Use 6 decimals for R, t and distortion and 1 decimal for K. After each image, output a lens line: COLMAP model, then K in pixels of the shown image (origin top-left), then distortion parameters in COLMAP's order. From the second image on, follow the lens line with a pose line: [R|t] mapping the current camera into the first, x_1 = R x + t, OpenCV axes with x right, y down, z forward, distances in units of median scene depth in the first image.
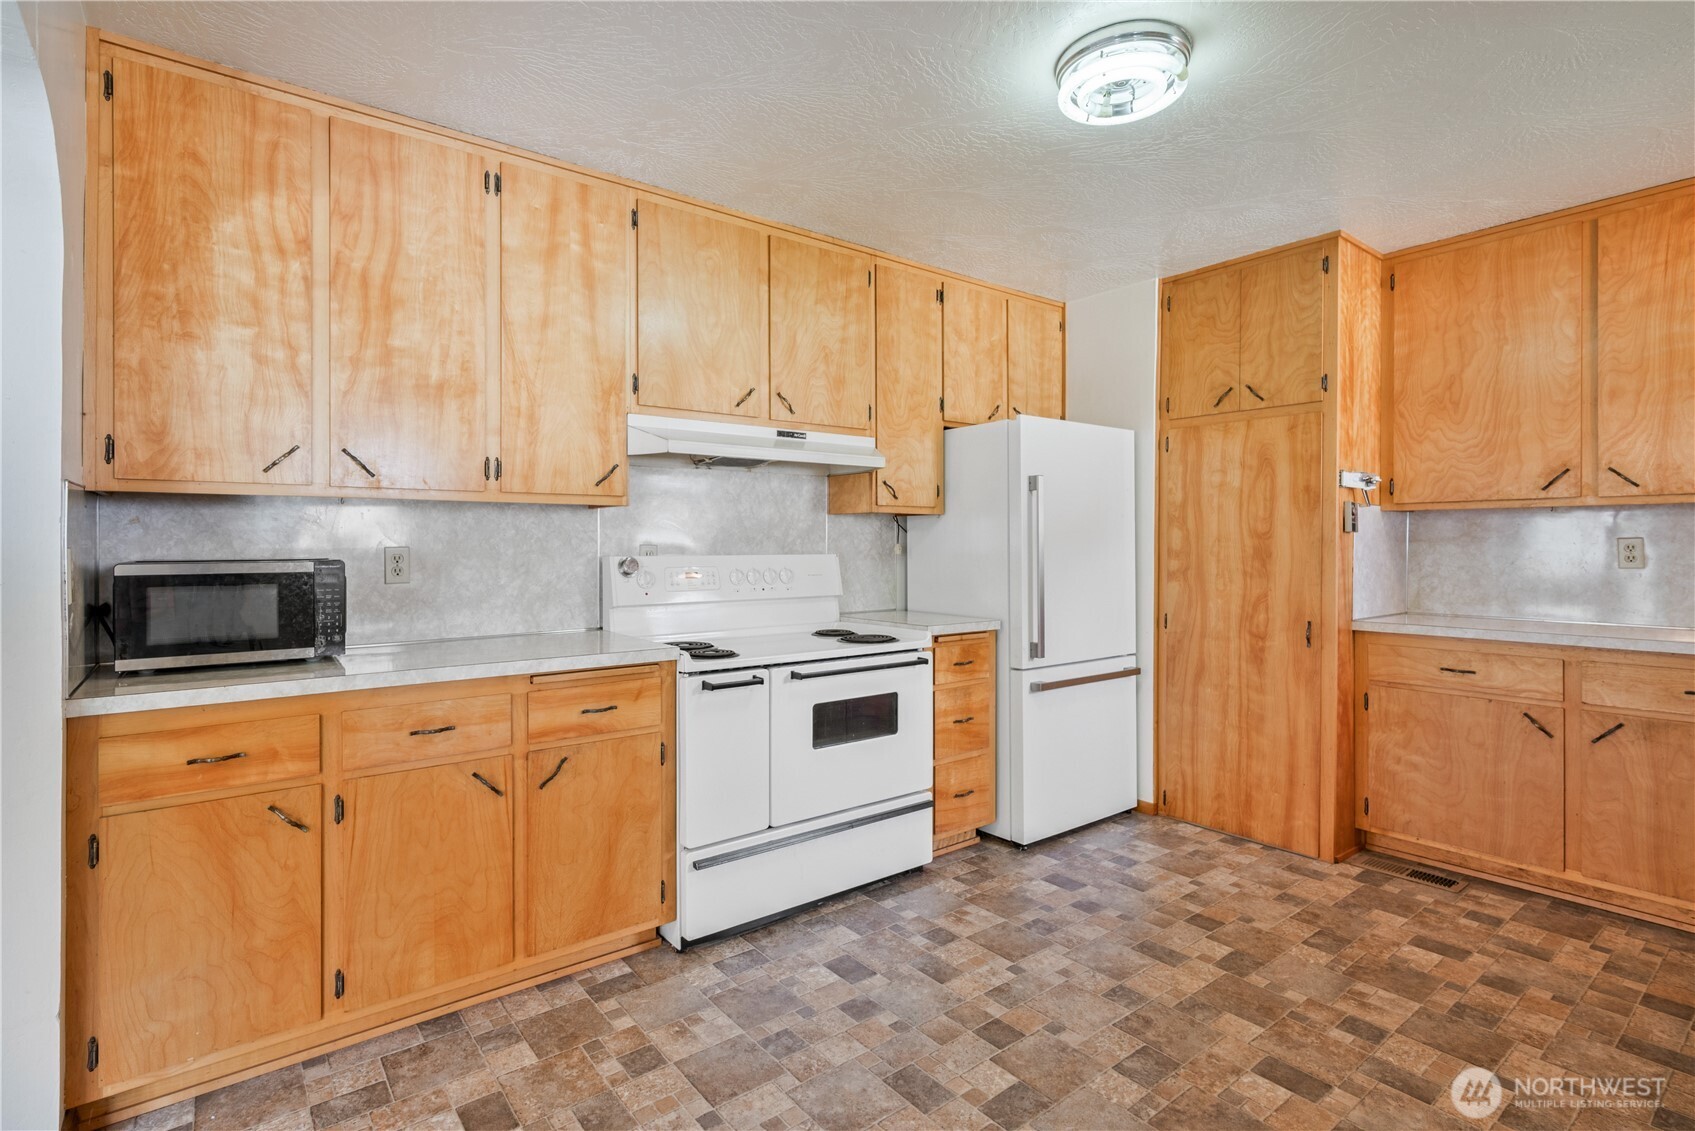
lens RADIAL K [[806.3, 0, 835.5], [0, 806.3, 550.7], [0, 0, 1]] dist [0.003904, 0.000134]
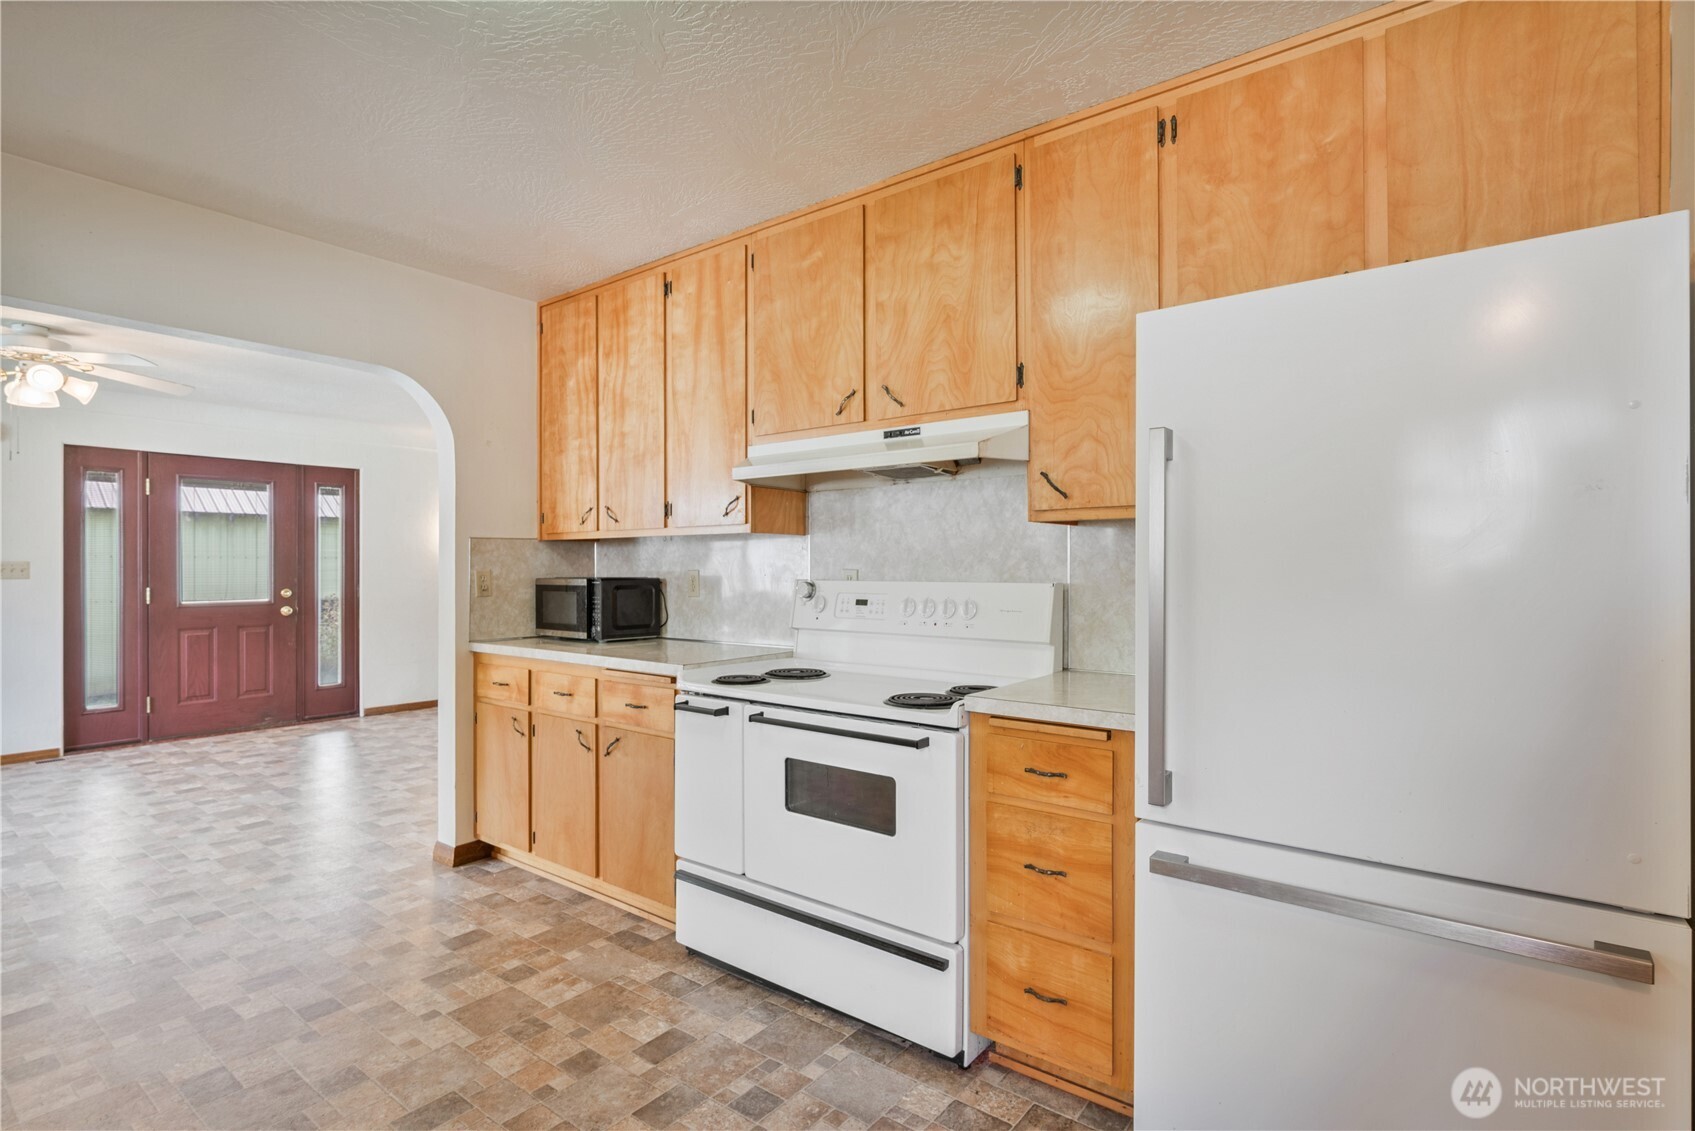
lens RADIAL K [[825.6, 0, 845.9], [0, 825.6, 573.0], [0, 0, 1]] dist [0.002320, 0.000424]
pose [[0.259021, 0.008339, -0.965836, 0.767684], [-0.007272, 0.999951, 0.006684, -0.009608], [0.965844, 0.005292, 0.259069, 0.772750]]
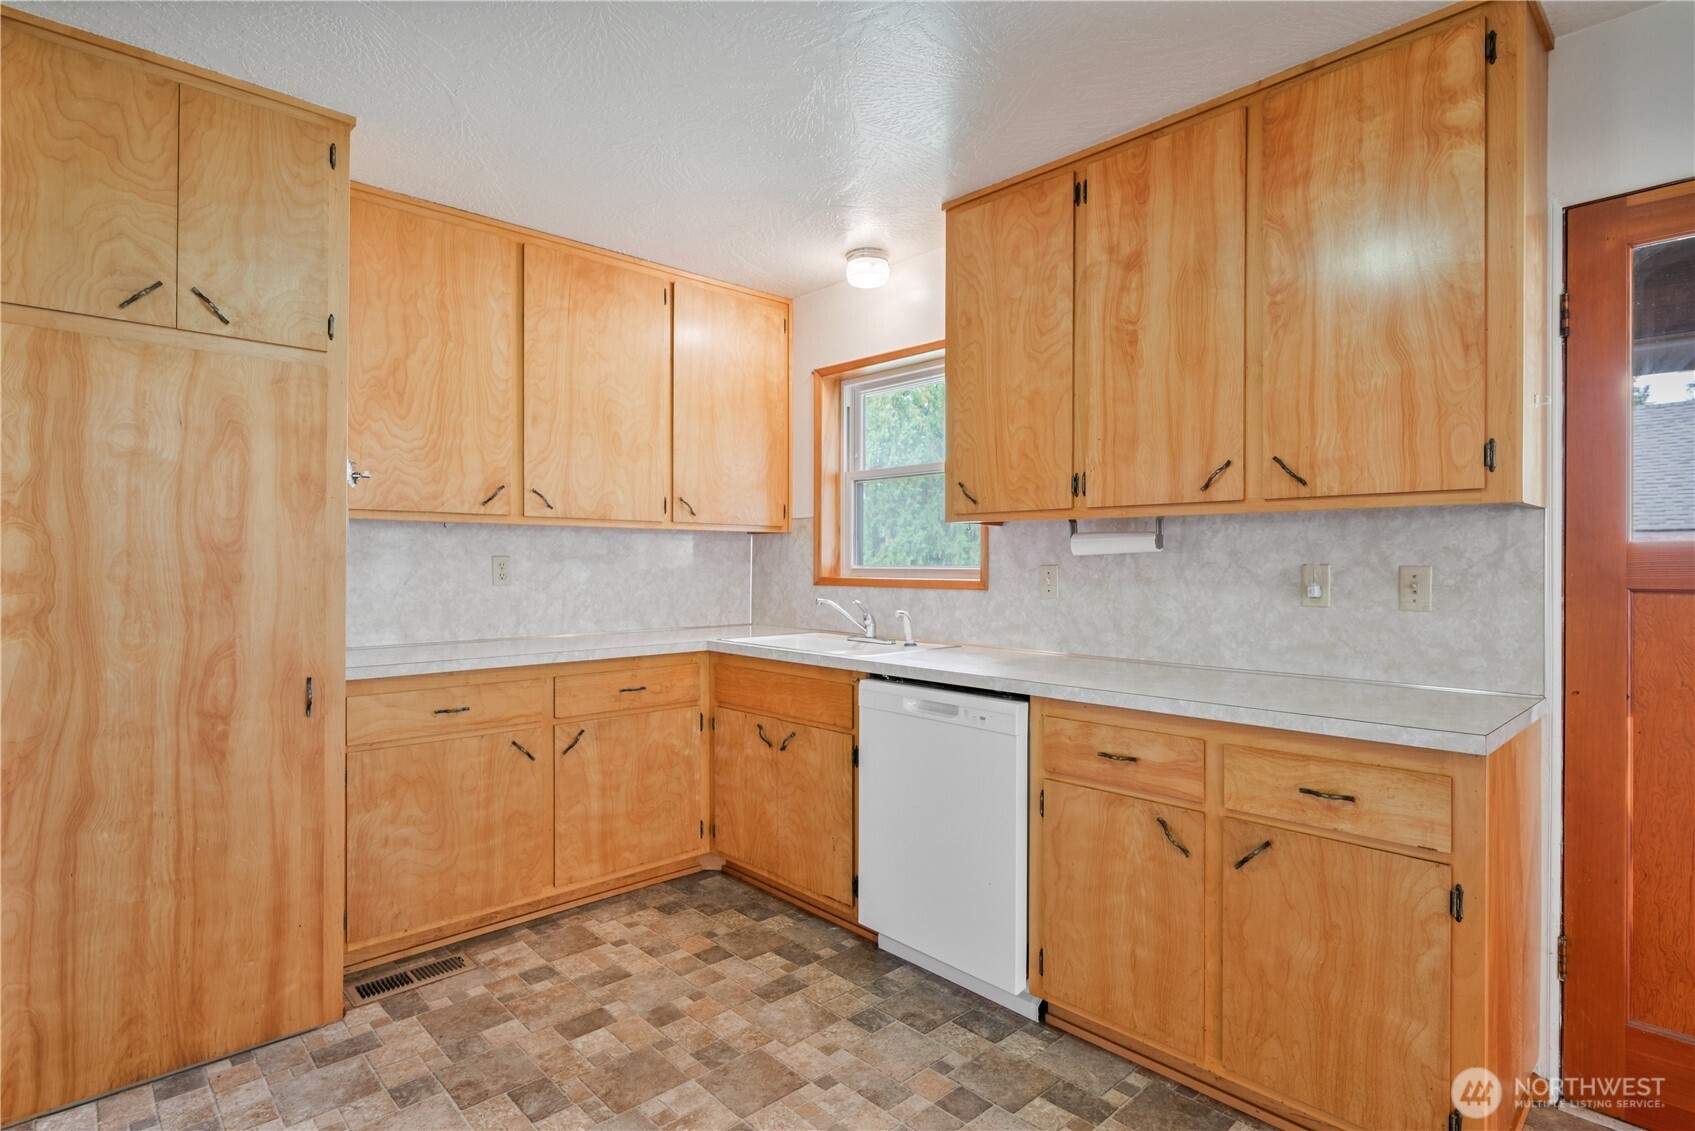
lens RADIAL K [[857.3, 0, 837.0], [0, 857.3, 566.7], [0, 0, 1]] dist [0.003765, -0.002404]
pose [[-0.084006, -0.004085, 0.996457, -0.172978], [0.005106, 0.999977, 0.004530, -0.005700], [-0.996452, 0.005469, -0.083983, 0.695038]]
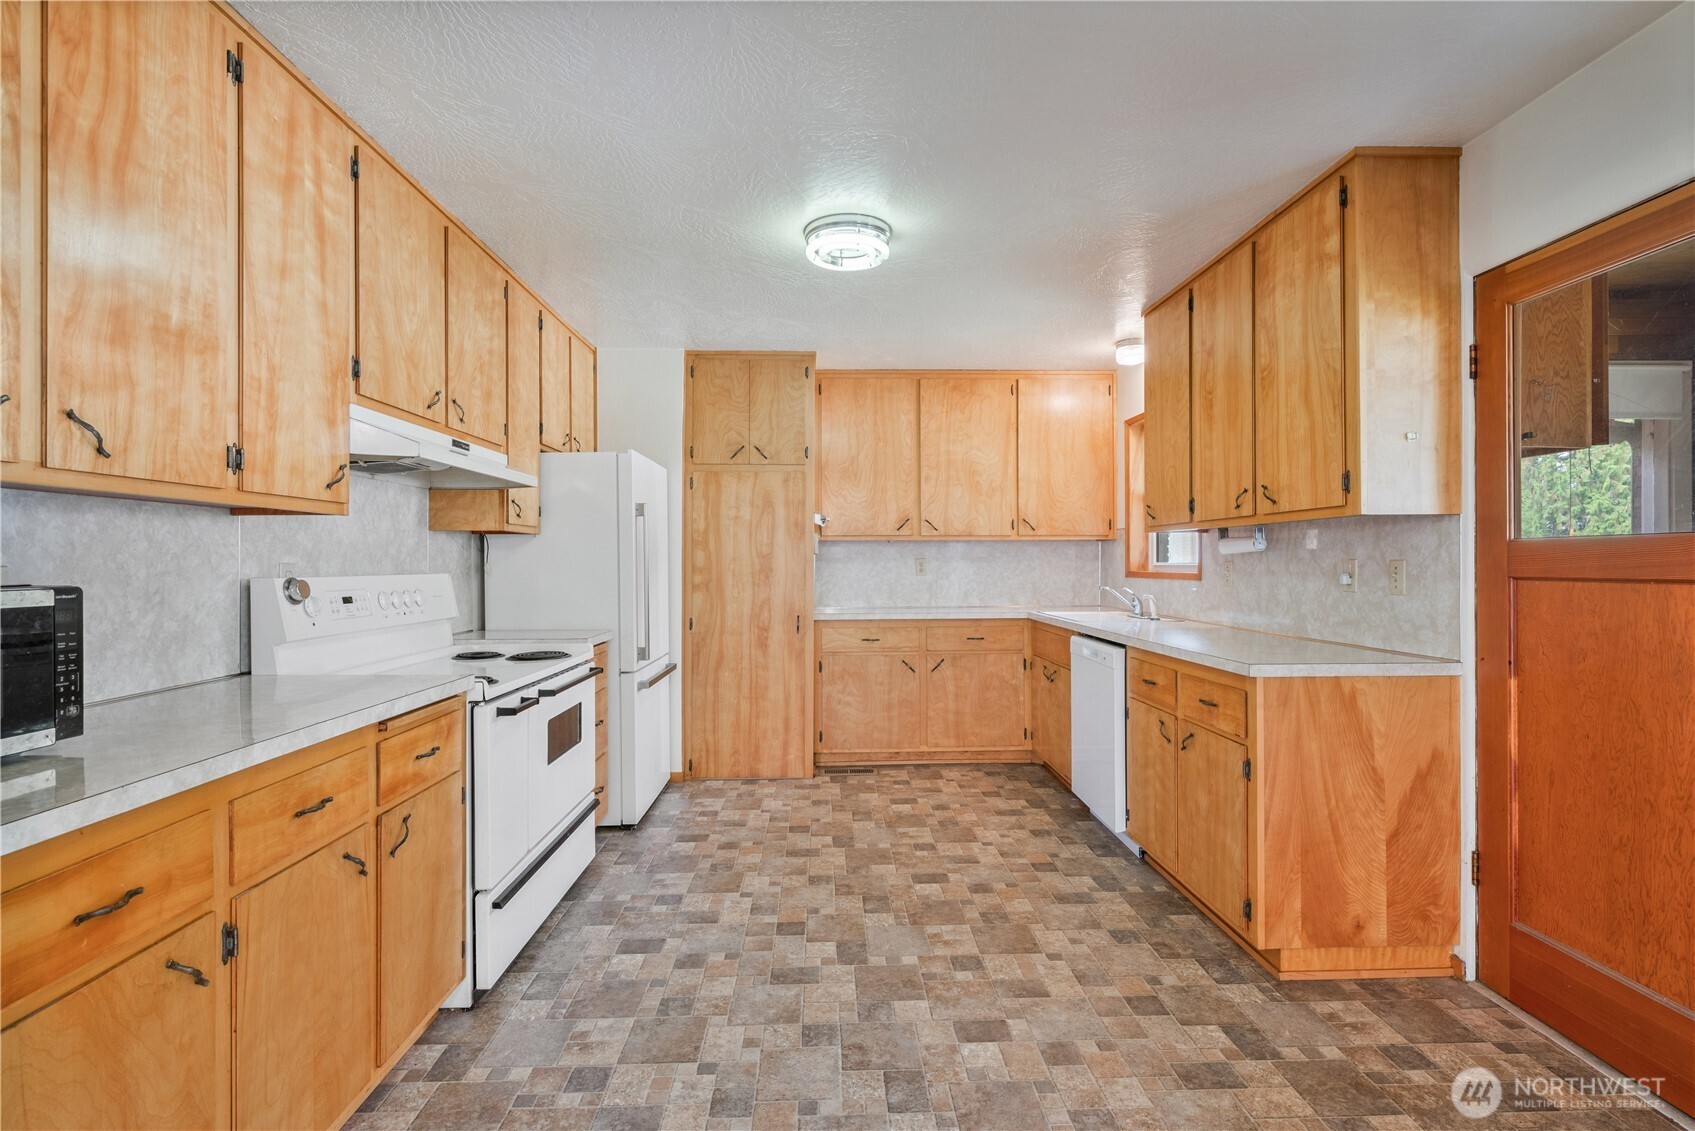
lens RADIAL K [[782.7, 0, 843.6], [0, 782.7, 569.0], [0, 0, 1]] dist [0.000760, 0.001656]
pose [[0.592702, -0.007551, 0.805386, -0.550977], [0.009538, 0.999952, 0.002356, 0.001700], [-0.805365, 0.006286, 0.592746, 0.113045]]
